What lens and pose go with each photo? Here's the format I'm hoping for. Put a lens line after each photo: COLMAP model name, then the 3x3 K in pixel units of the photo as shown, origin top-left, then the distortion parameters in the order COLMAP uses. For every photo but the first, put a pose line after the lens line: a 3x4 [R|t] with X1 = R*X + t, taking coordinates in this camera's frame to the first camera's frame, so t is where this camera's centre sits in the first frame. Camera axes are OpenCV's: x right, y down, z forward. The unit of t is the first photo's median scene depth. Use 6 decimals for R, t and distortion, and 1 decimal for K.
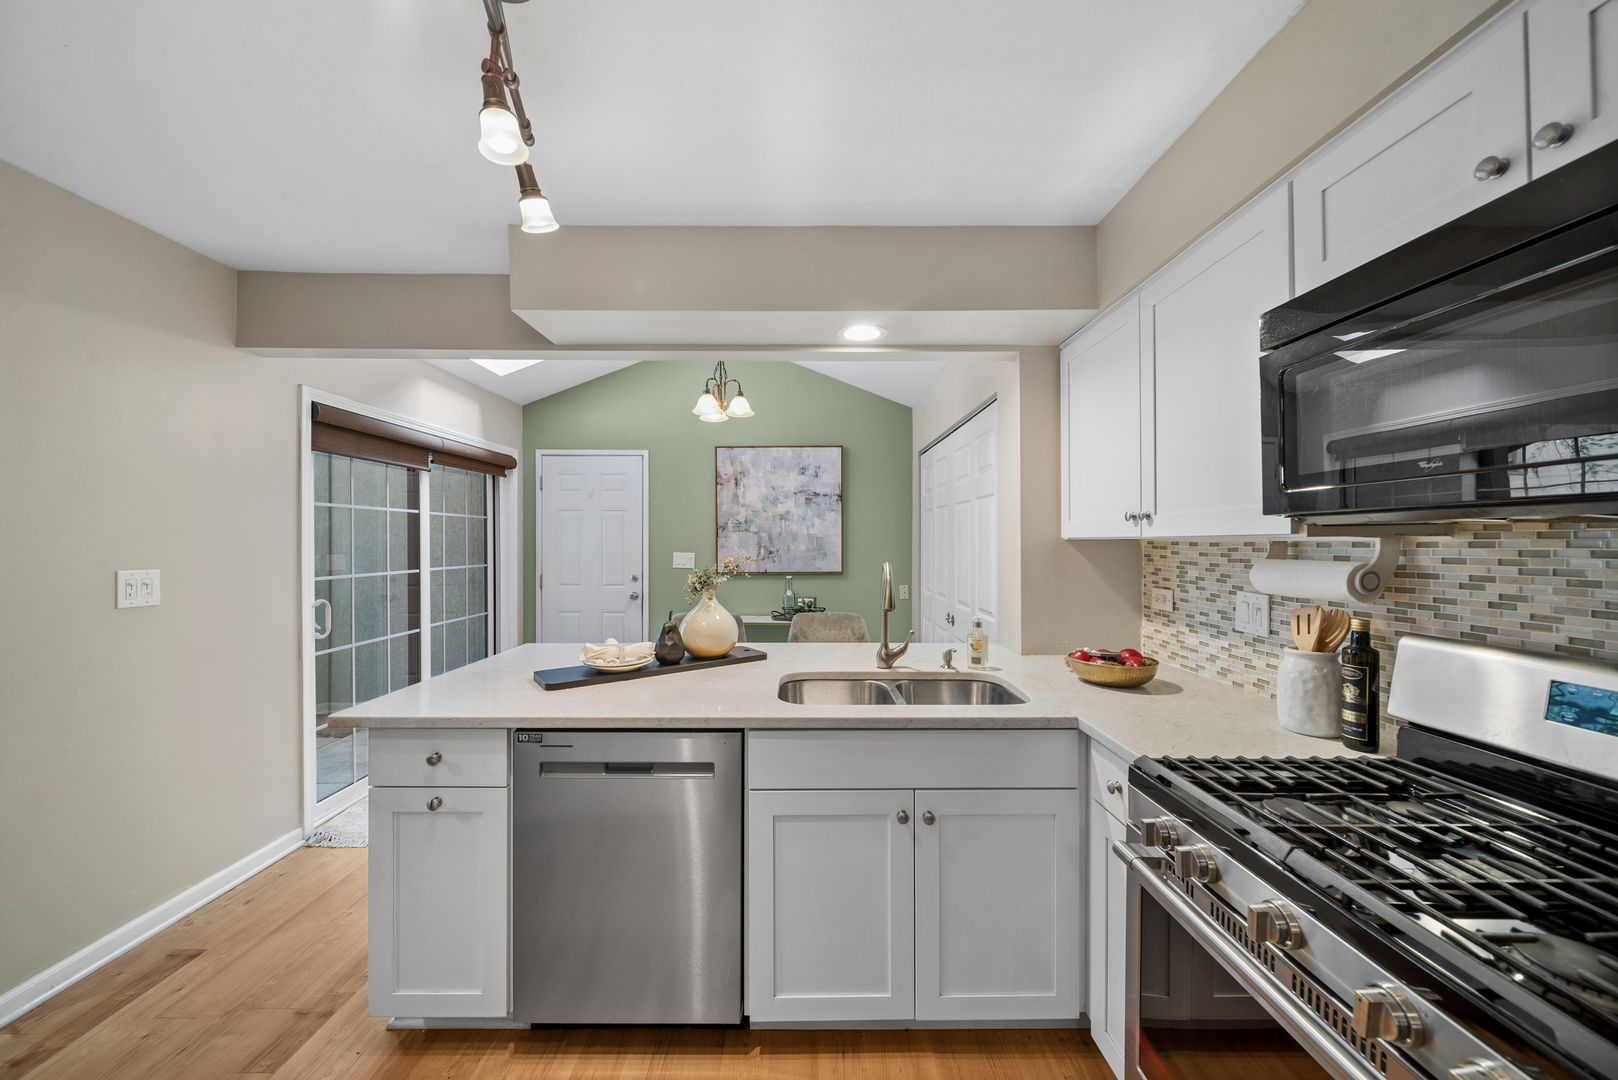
lens RADIAL K [[579.5, 0, 812.8], [0, 579.5, 538.6], [0, 0, 1]] dist [-0.000574, -0.001613]
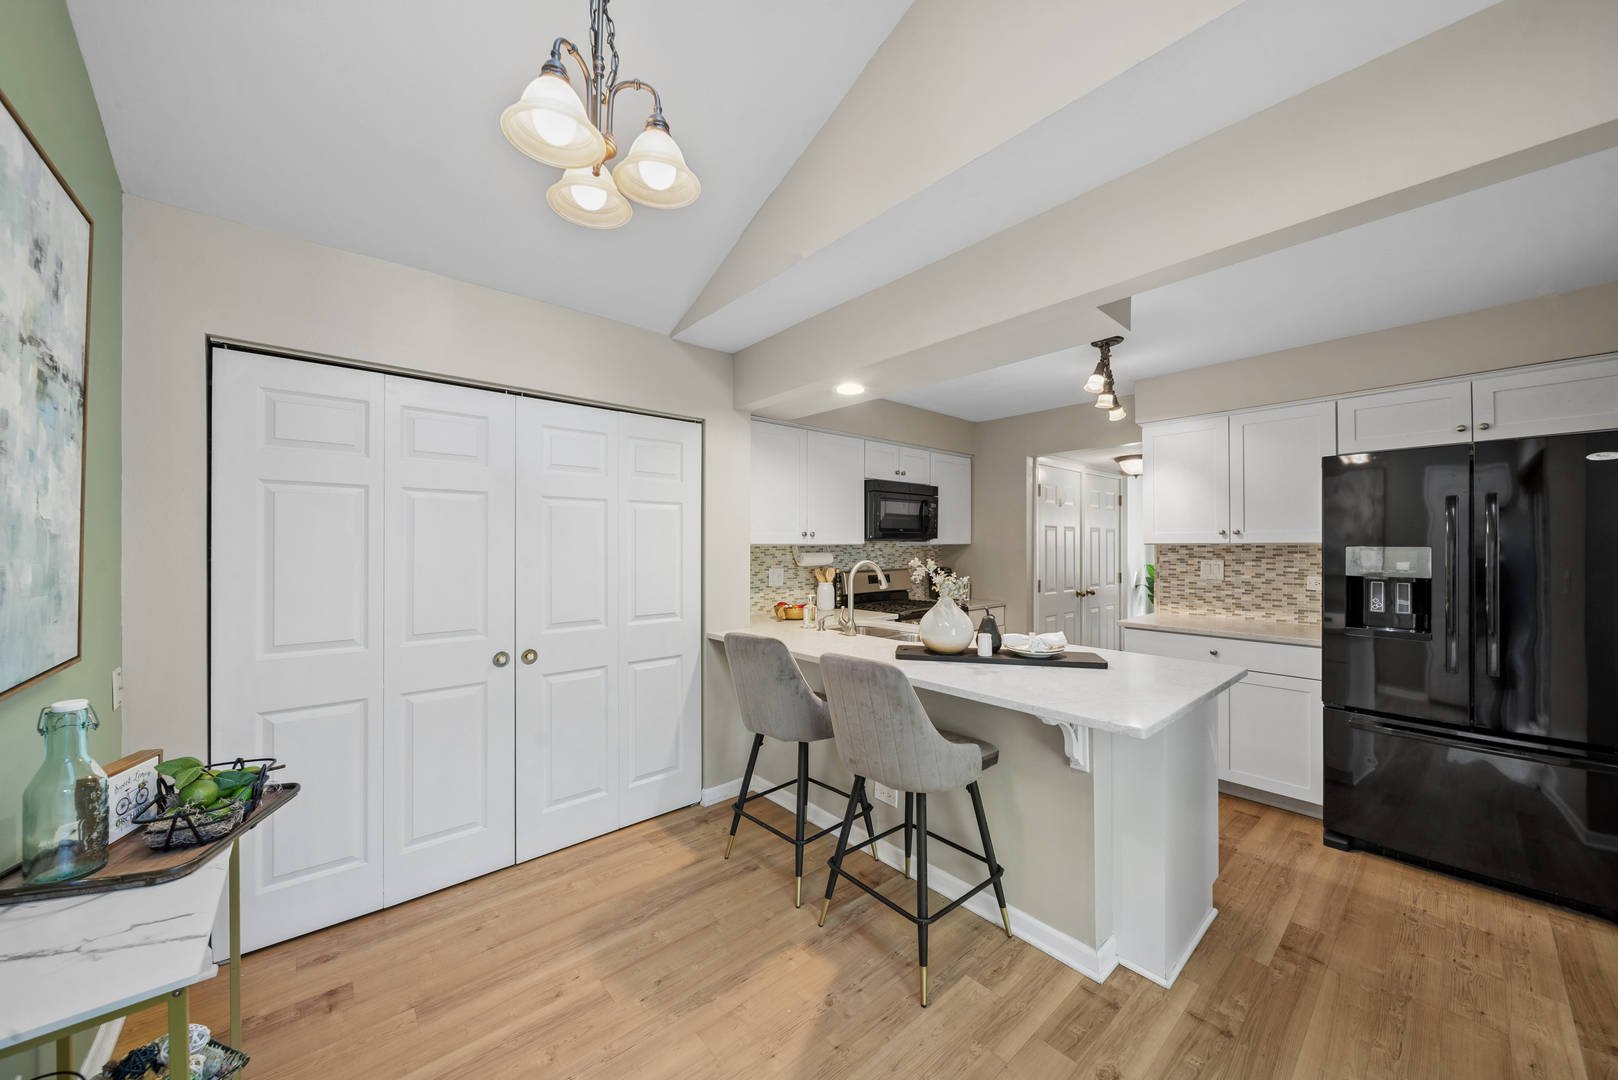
lens RADIAL K [[579.5, 0, 812.8], [0, 579.5, 538.6], [0, 0, 1]] dist [-0.000574, -0.001613]
pose [[-0.647028, 0.011584, 0.762378, -1.001013], [0.007540, 0.999933, -0.008794, -0.000375], [-0.762429, 0.000059, -0.647072, 2.214687]]
